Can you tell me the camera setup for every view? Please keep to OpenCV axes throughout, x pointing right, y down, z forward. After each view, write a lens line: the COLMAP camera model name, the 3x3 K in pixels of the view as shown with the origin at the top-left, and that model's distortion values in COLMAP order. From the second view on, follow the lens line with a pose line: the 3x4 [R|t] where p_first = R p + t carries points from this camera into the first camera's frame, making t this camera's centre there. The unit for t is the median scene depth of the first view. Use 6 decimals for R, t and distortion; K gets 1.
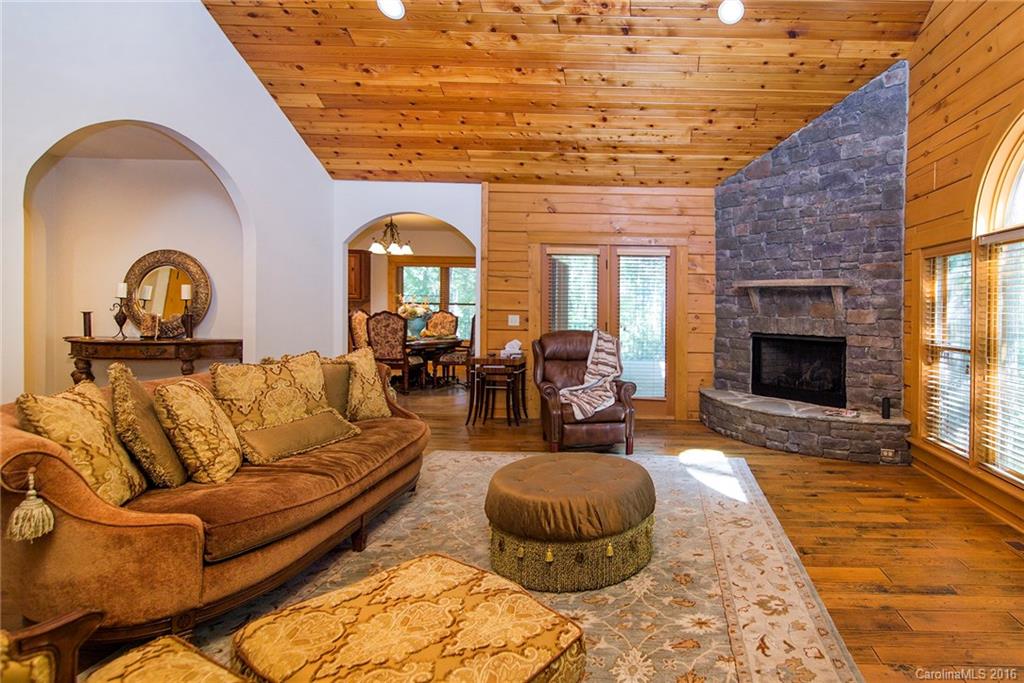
lens RADIAL K [[501.0, 0, 514.8], [0, 501.0, 321.2], [0, 0, 1]] dist [0.000838, -0.000645]
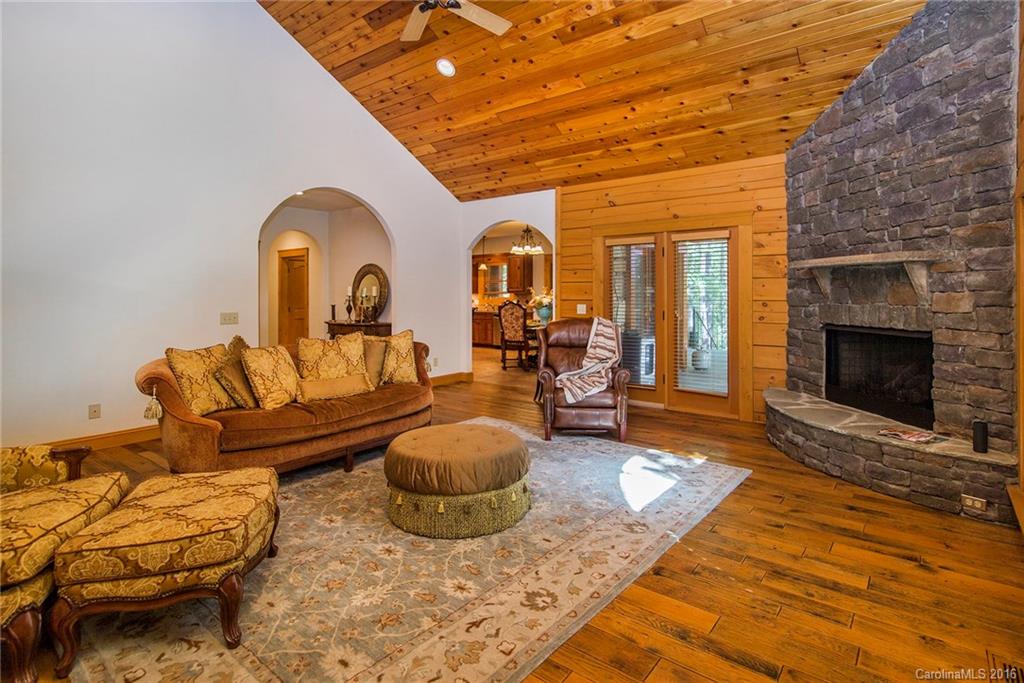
lens RADIAL K [[440.5, 0, 481.5], [0, 440.5, 305.7], [0, 0, 1]] dist [-0.000702, 0.000010]
pose [[0.827689, -0.008448, -0.561123, 0.461182], [0.003971, 0.999950, -0.009197, -0.001825], [0.561172, 0.005385, 0.827681, 0.110180]]
